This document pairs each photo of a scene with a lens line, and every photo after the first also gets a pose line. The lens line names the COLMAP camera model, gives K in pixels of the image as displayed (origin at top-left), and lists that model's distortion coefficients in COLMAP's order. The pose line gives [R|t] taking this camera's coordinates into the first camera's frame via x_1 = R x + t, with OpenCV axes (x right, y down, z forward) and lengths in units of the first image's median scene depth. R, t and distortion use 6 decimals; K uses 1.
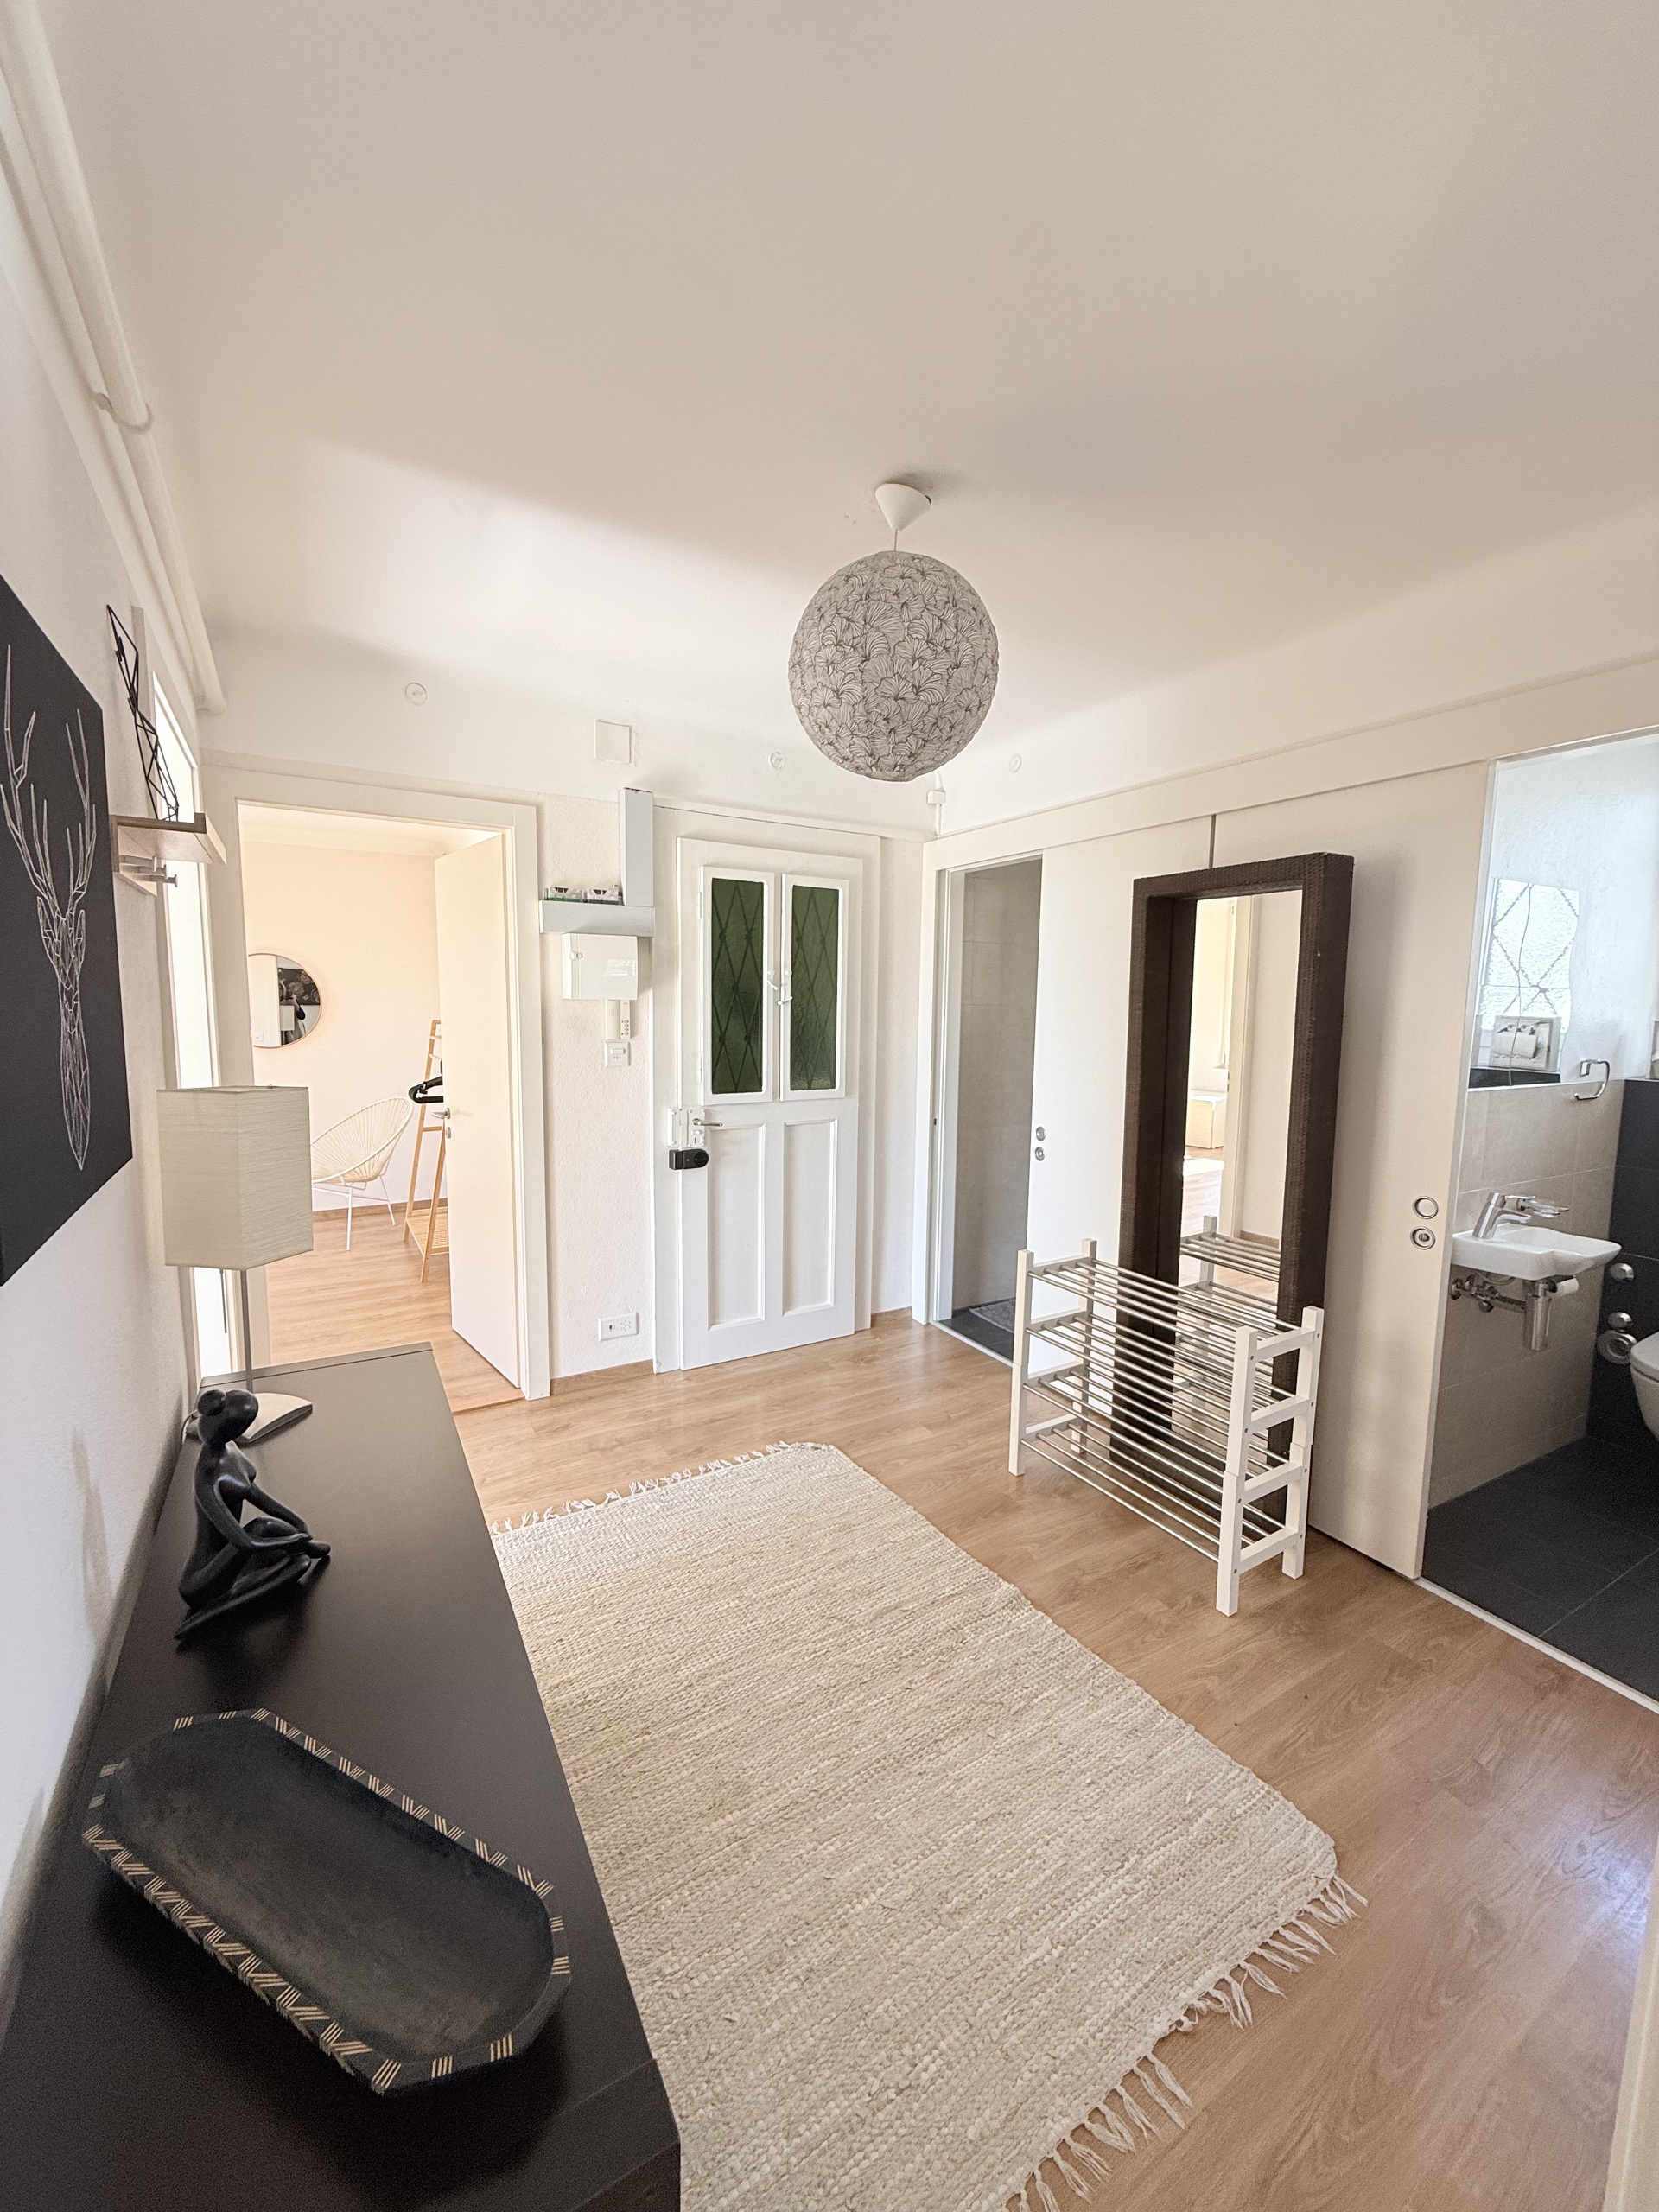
lens RADIAL K [[881.7, 0, 826.2], [0, 881.7, 1102.3], [0, 0, 1]] dist [0.002085, -0.000003]
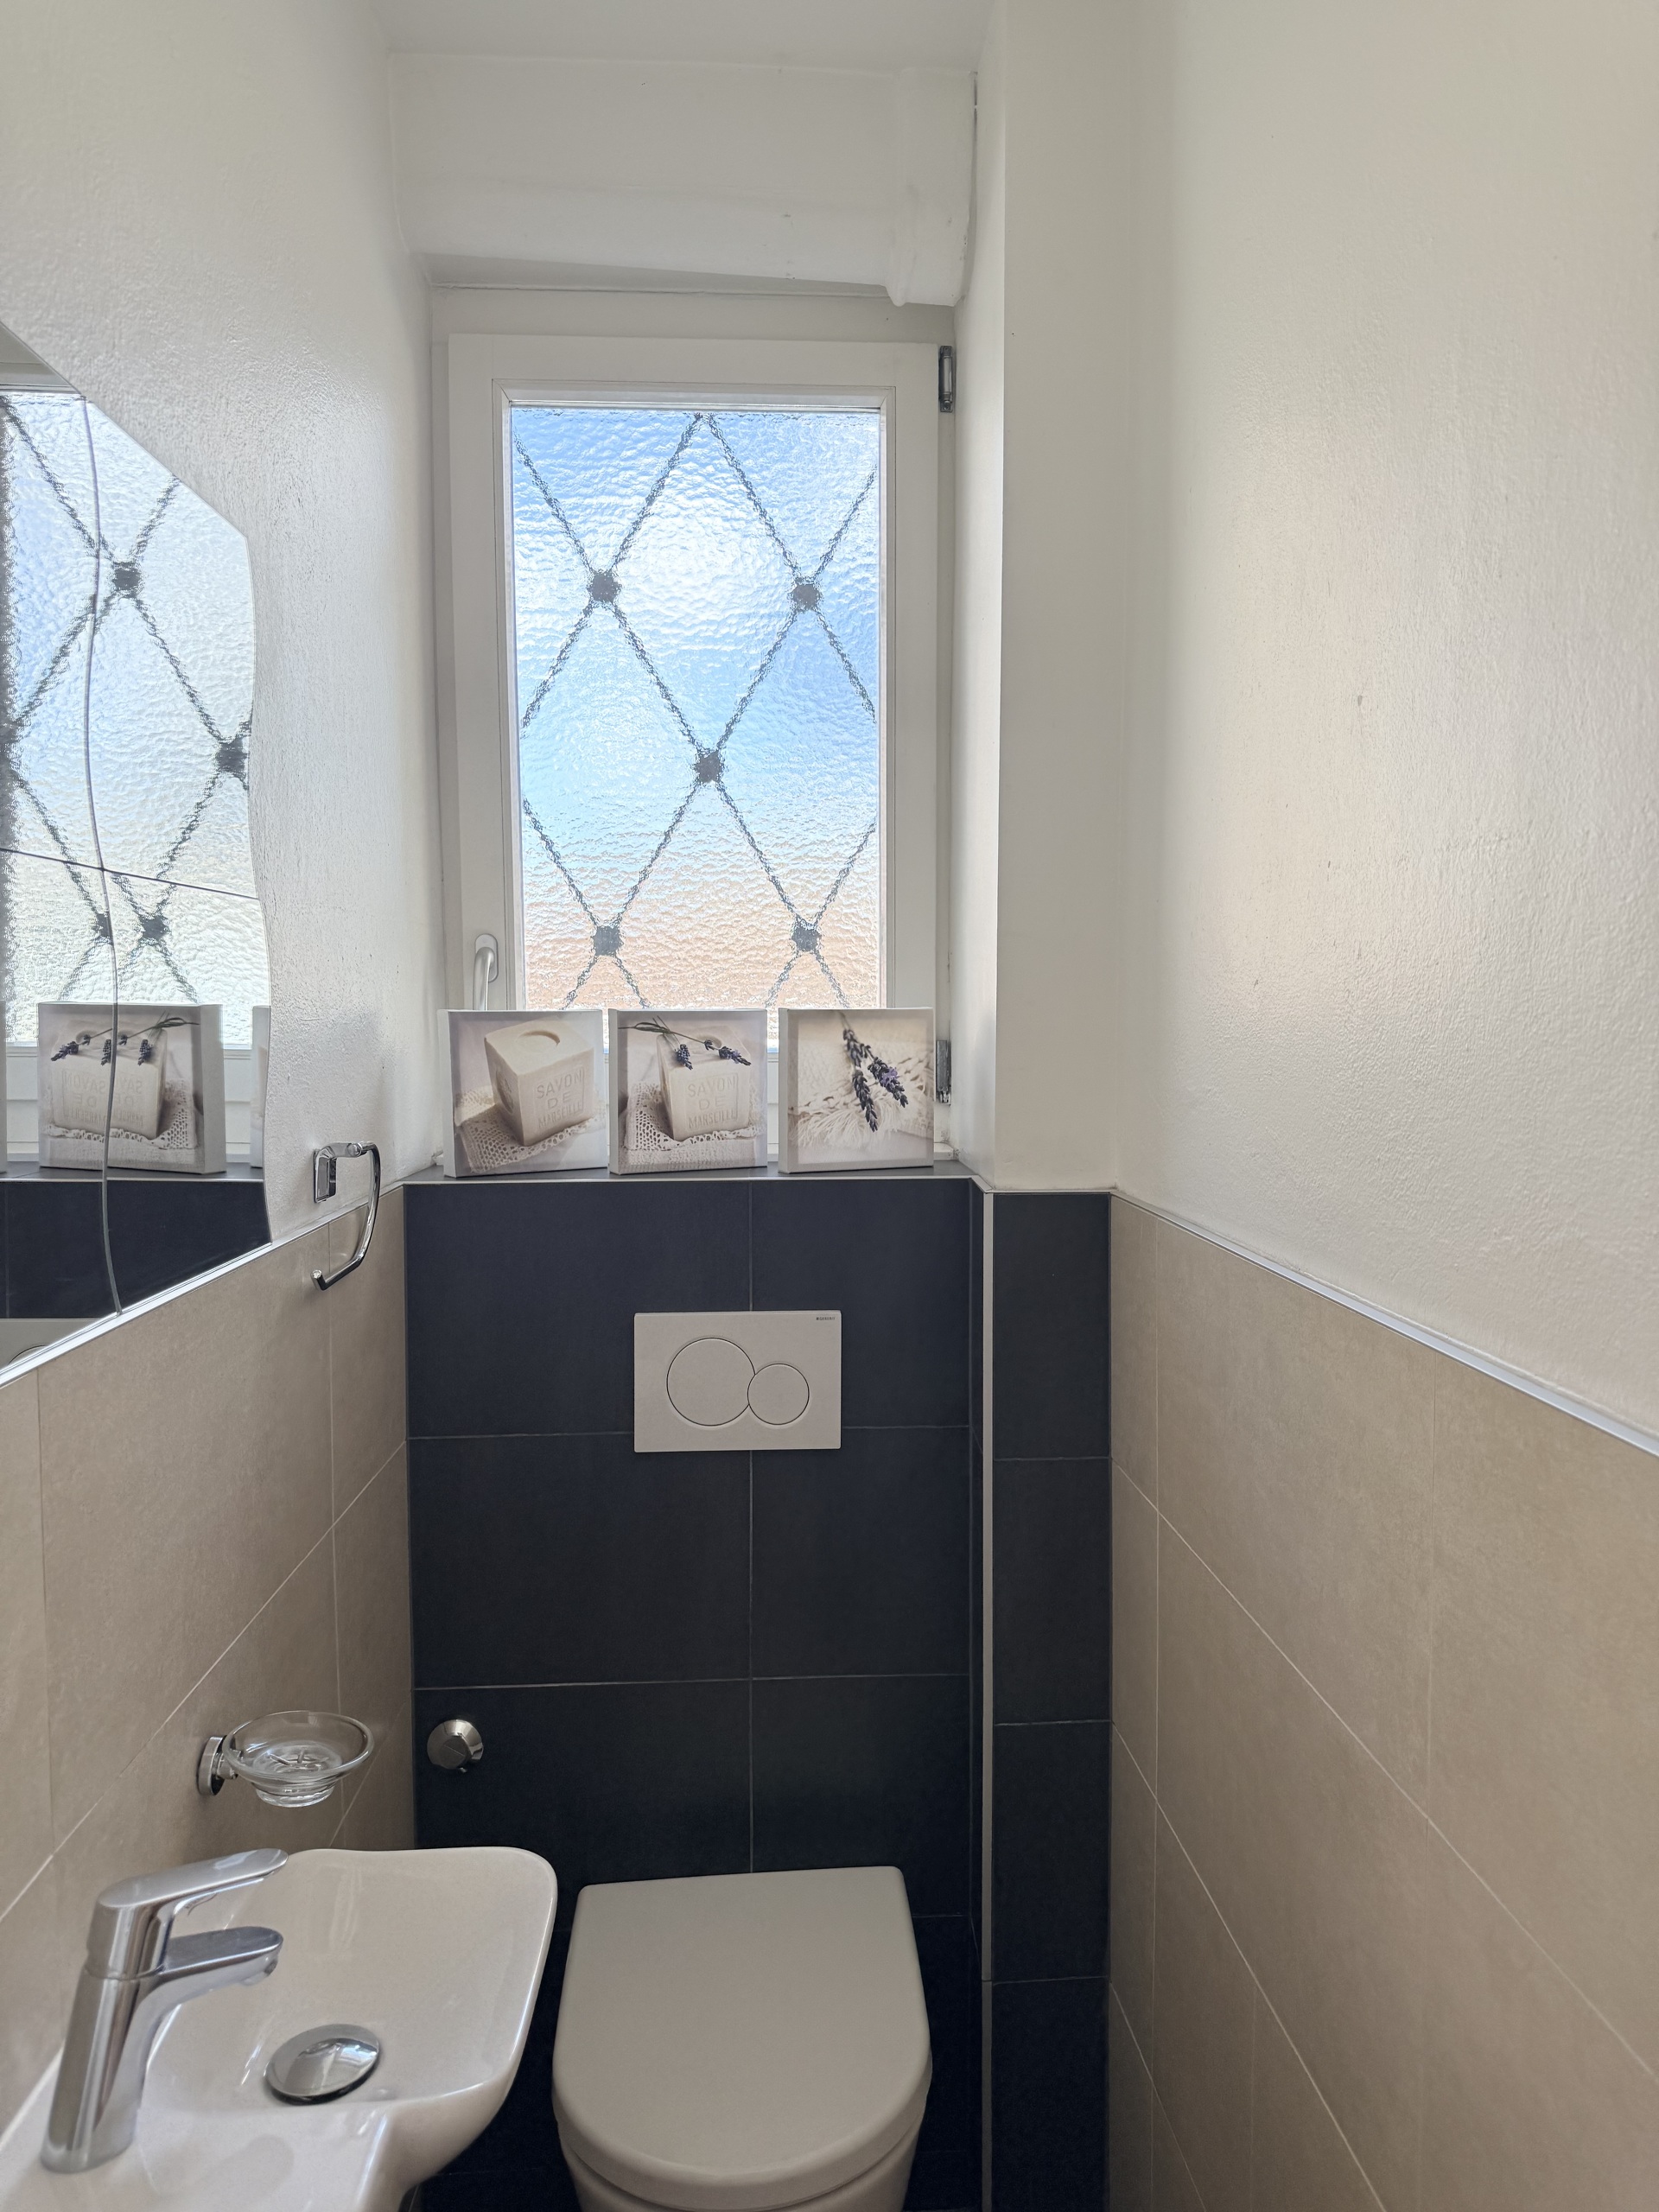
lens RADIAL K [[1572.1, 0, 829.0], [0, 1572.1, 1105.4], [0, 0, 1]] dist [-0.000650, -0.000729]
pose [[0.453181, -0.074329, 0.888314, 0.412866], [0.105846, 0.993955, 0.029170, -0.051909], [-0.885112, 0.080805, 0.458309, 0.532356]]
